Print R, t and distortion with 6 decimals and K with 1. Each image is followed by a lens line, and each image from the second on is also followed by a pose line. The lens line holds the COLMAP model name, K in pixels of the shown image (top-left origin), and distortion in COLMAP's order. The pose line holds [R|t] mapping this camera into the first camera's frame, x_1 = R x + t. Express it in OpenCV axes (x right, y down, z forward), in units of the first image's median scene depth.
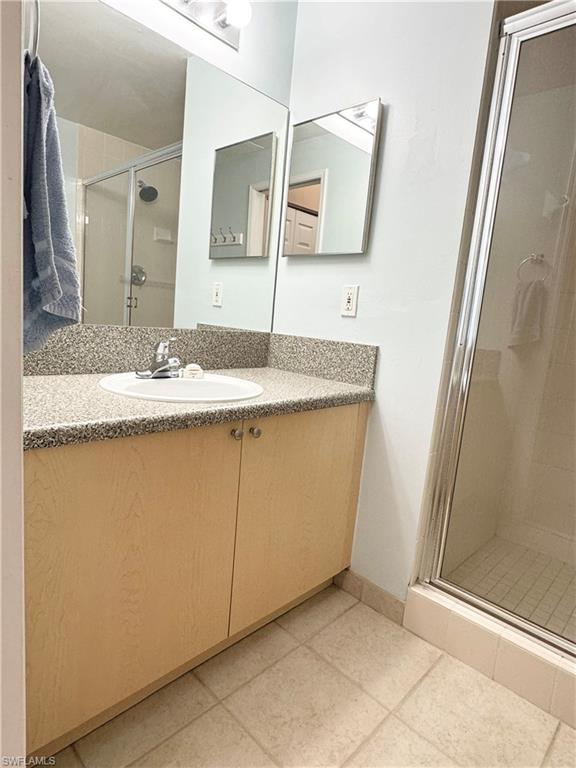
lens RADIAL K [[437.9, 0, 285.5], [0, 437.9, 383.6], [0, 0, 1]] dist [-0.007435, -0.000075]
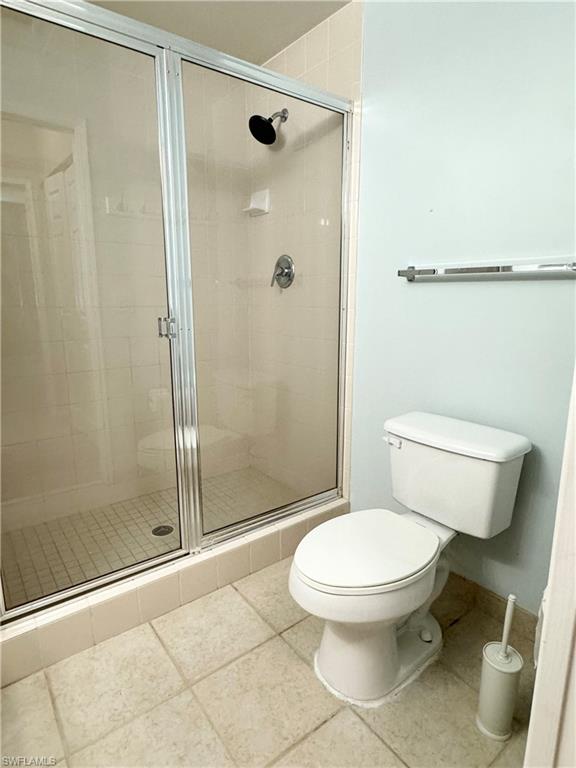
lens RADIAL K [[437.9, 0, 289.7], [0, 437.9, 384.4], [0, 0, 1]] dist [-0.007435, -0.000075]
pose [[0.141159, -0.277126, 0.950408, -0.305867], [0.157606, 0.954068, 0.254785, -0.143375], [-0.977361, 0.113825, 0.178352, 0.242000]]
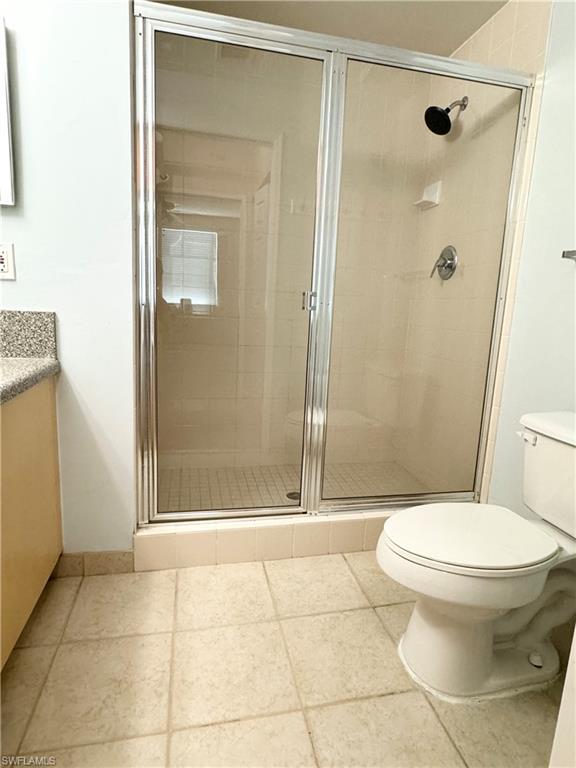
lens RADIAL K [[437.9, 0, 287.6], [0, 437.9, 384.8], [0, 0, 1]] dist [-0.007435, -0.000075]
pose [[0.550202, -0.207409, 0.808863, -0.335923], [0.126933, 0.978179, 0.164483, -0.027813], [-0.825328, 0.012173, 0.564523, 0.083747]]
